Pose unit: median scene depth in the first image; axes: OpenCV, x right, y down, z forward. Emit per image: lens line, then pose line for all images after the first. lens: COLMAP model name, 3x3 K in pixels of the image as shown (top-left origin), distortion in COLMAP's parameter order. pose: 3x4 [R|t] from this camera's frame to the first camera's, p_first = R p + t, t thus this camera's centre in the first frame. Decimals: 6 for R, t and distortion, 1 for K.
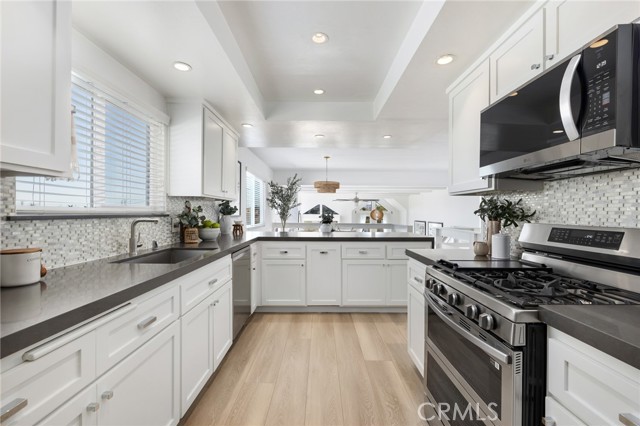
lens RADIAL K [[276.2, 0, 320.0], [0, 276.2, 213.0], [0, 0, 1]] dist [-0.000927, -0.000251]
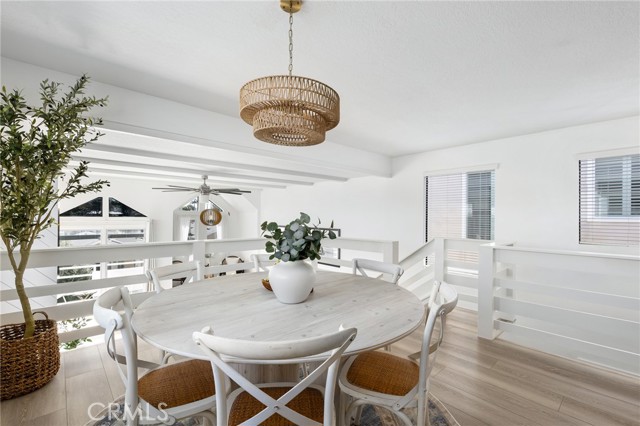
lens RADIAL K [[276.2, 0, 320.0], [0, 276.2, 213.0], [0, 0, 1]] dist [-0.000927, -0.000251]
pose [[0.712470, 0.000934, 0.701702, -0.110886], [0.002064, 0.999992, -0.003427, 0.000382], [-0.701700, 0.003890, 0.712462, 0.618649]]
